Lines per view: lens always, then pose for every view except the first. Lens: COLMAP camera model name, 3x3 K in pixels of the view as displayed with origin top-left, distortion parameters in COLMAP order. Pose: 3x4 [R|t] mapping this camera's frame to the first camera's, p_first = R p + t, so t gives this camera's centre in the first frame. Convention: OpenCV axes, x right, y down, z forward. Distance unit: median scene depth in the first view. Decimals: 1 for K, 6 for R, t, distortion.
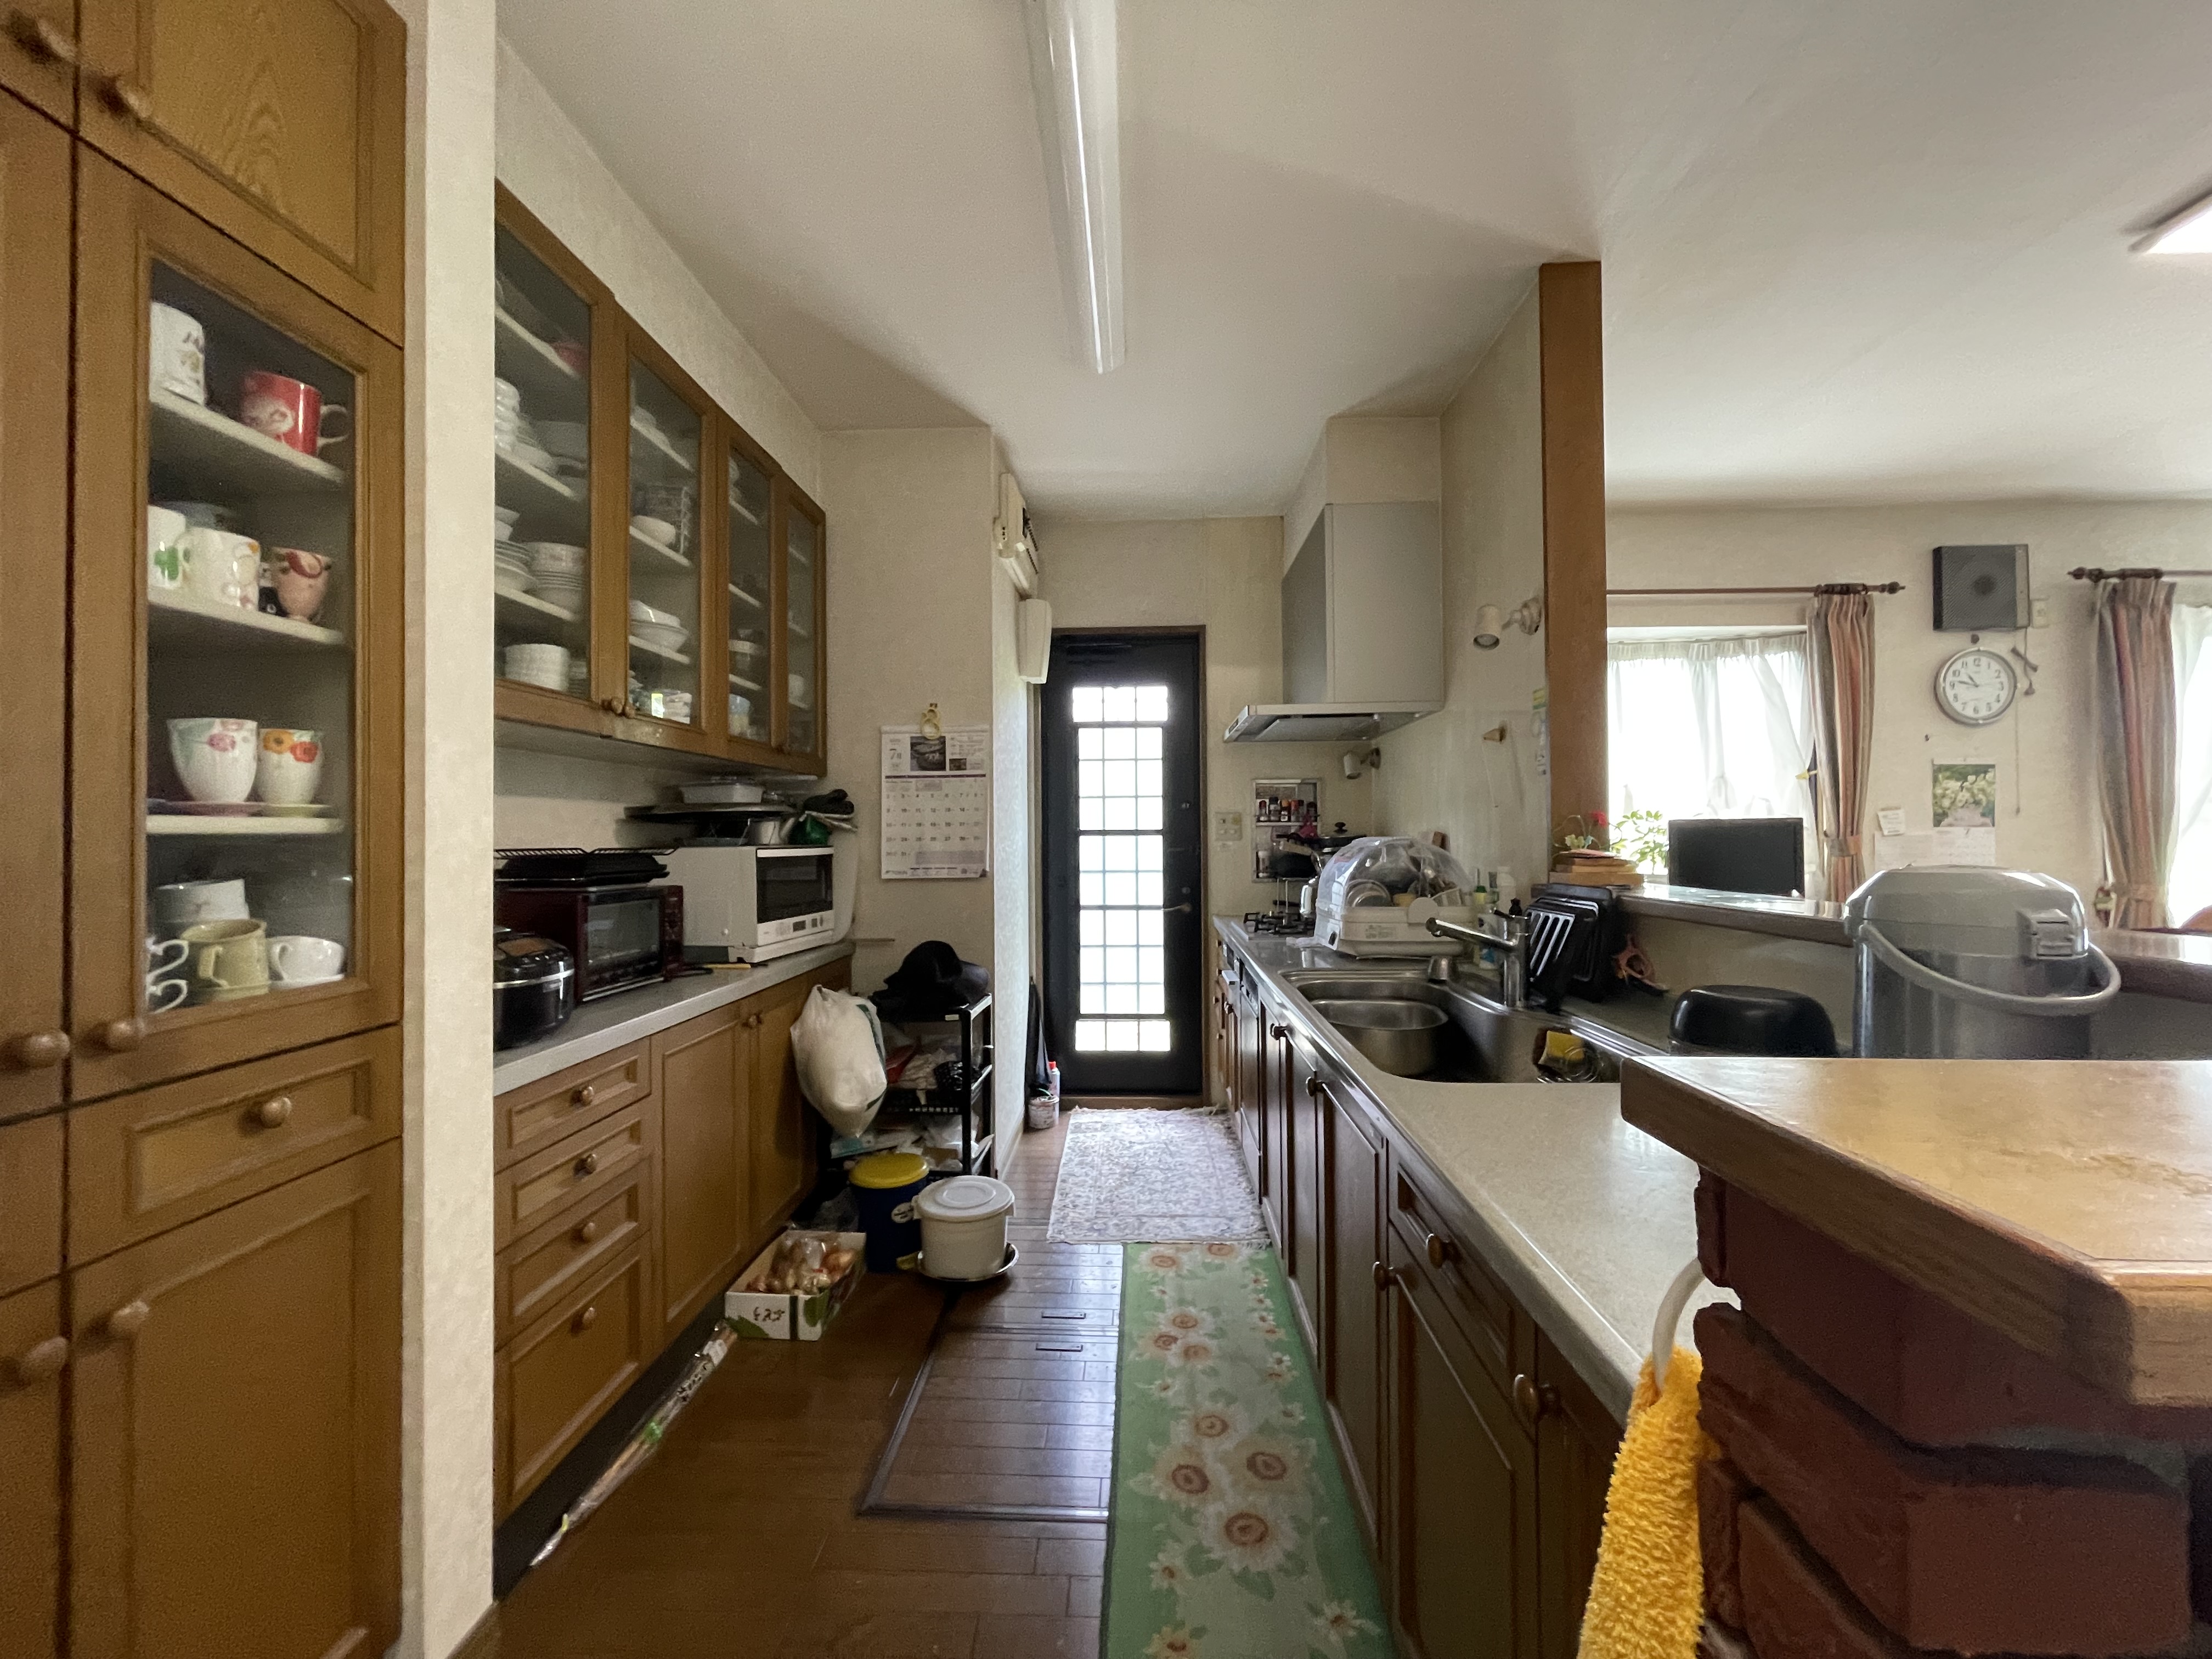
lens RADIAL K [[891.1, 0, 1100.5], [0, 891.1, 822.5], [0, 0, 1]] dist [-0.005368, 0.000097]
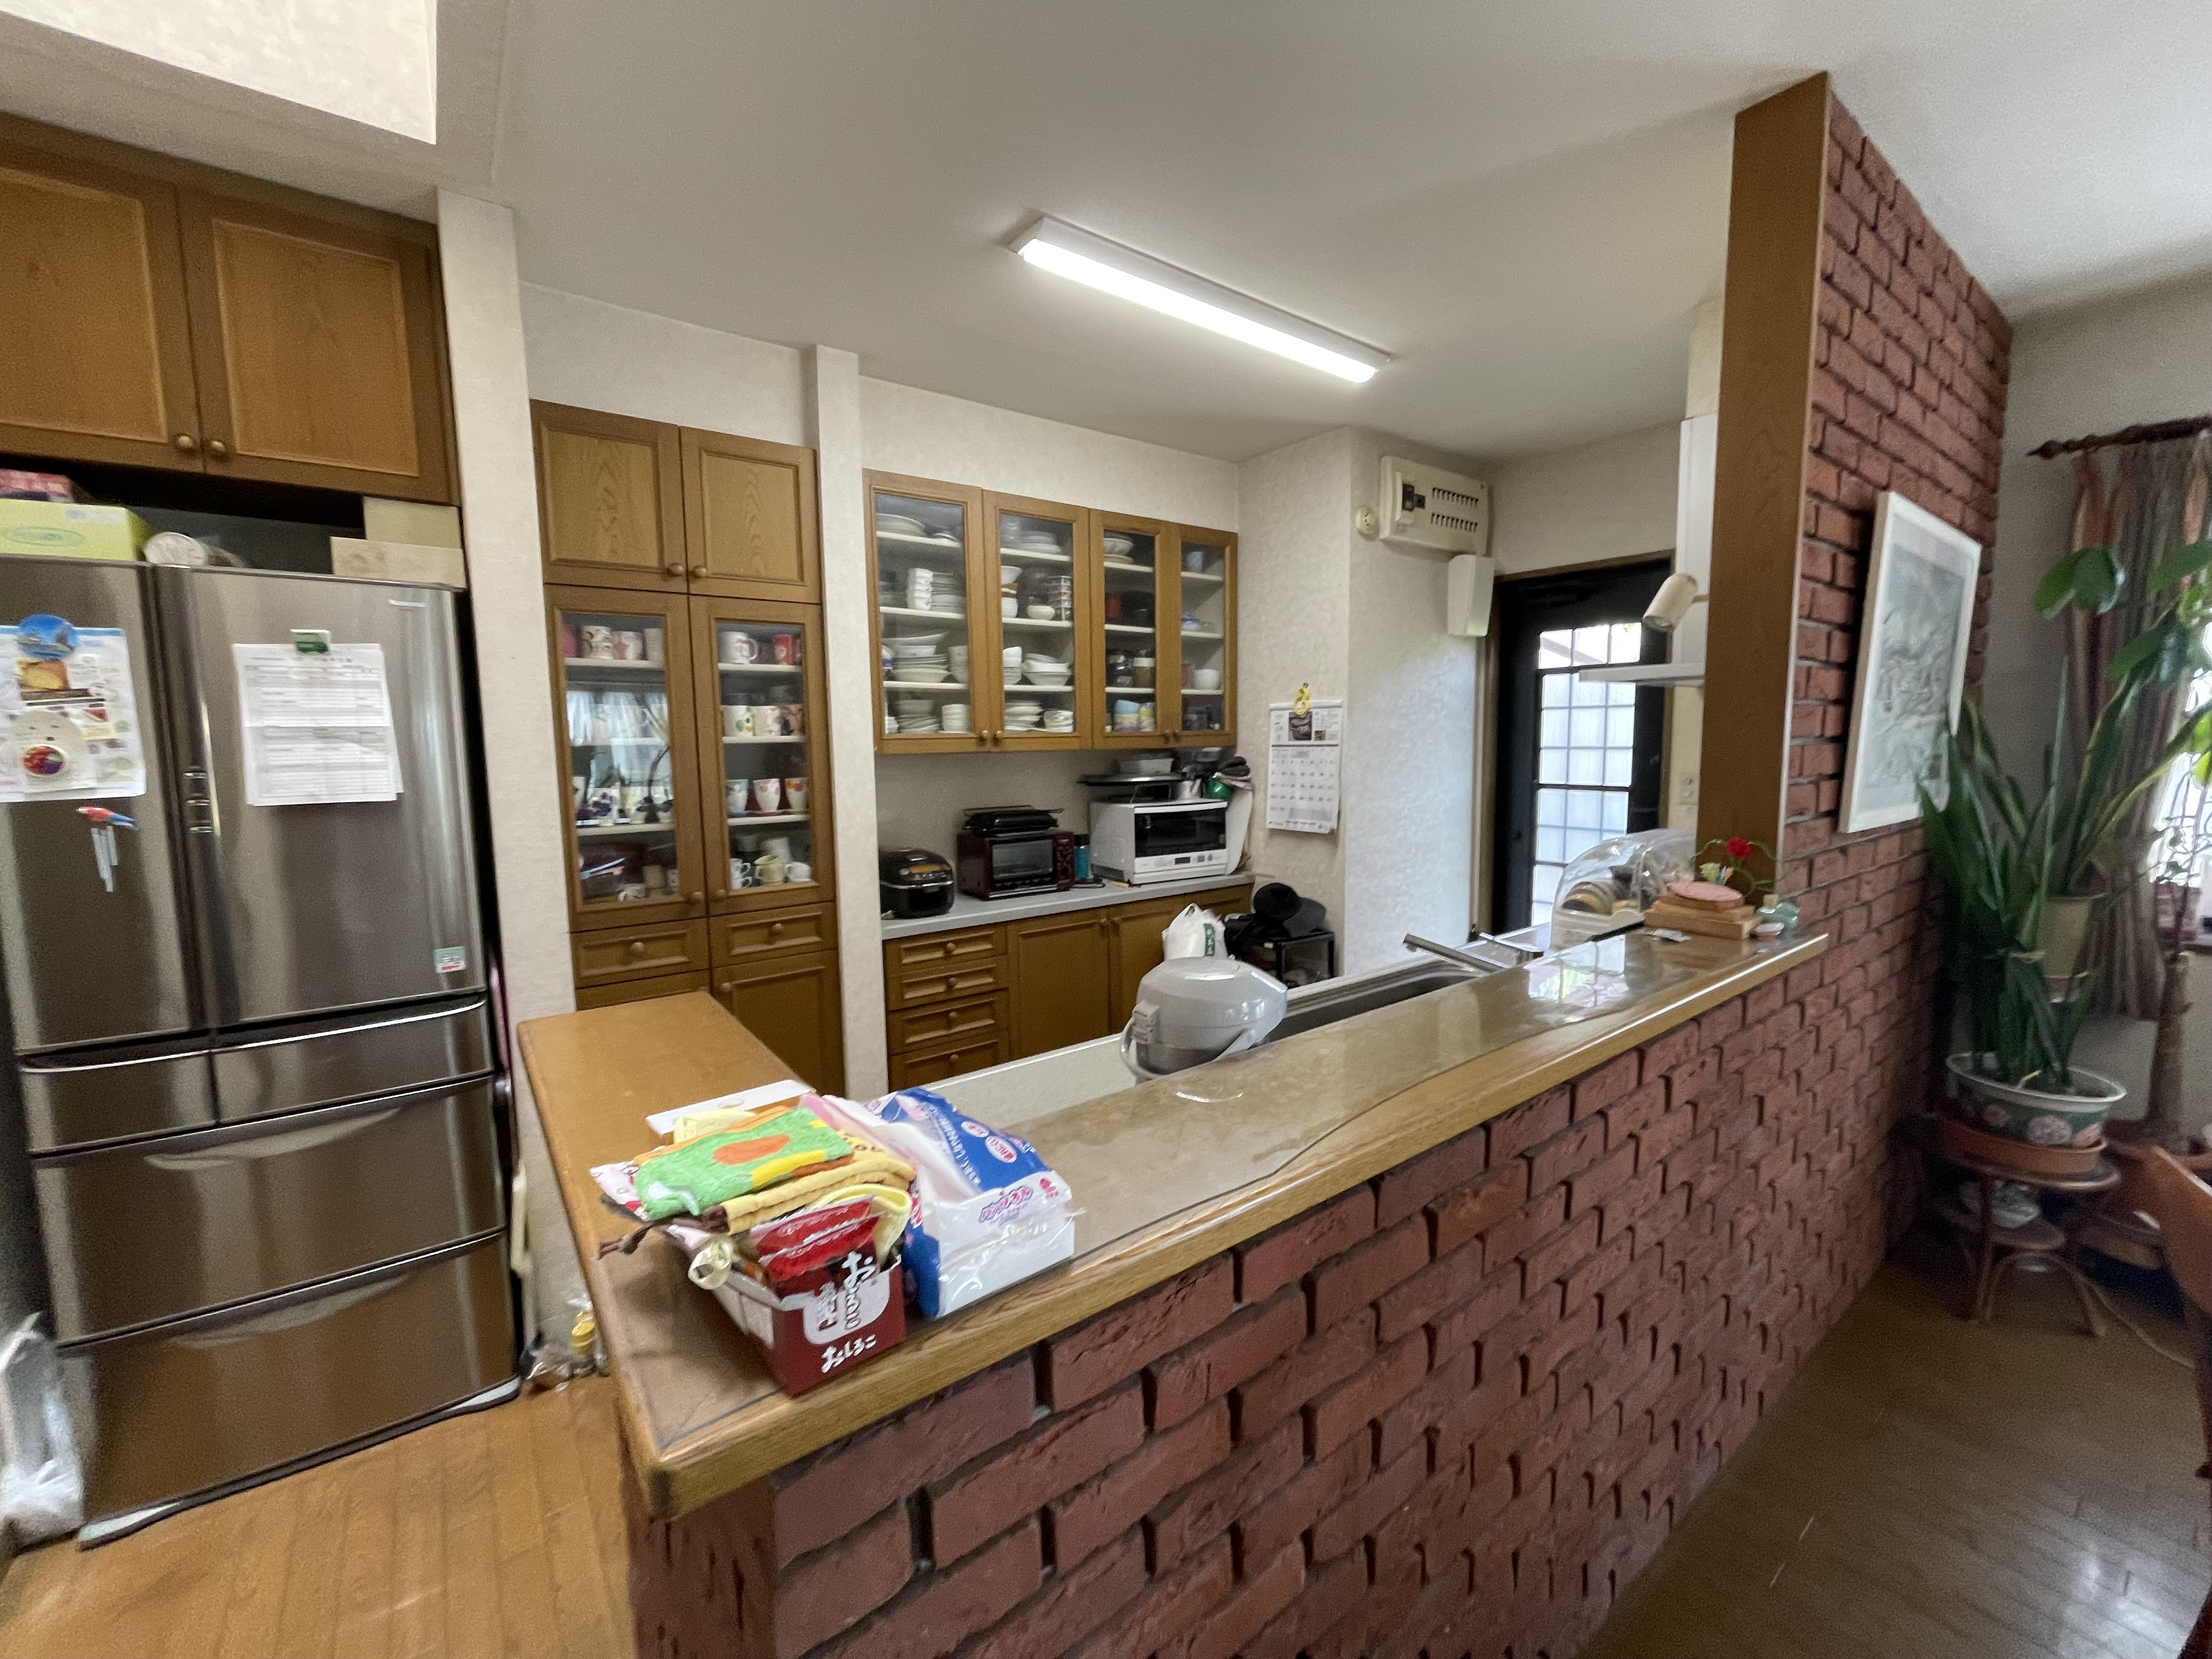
lens RADIAL K [[891.1, 0, 1110.0], [0, 891.1, 813.2], [0, 0, 1]] dist [-0.005368, 0.000097]
pose [[0.630089, 0.072926, -0.773091, 0.458220], [0.019179, 0.993815, 0.109379, -0.077017], [0.776286, -0.083746, 0.624793, 0.036709]]
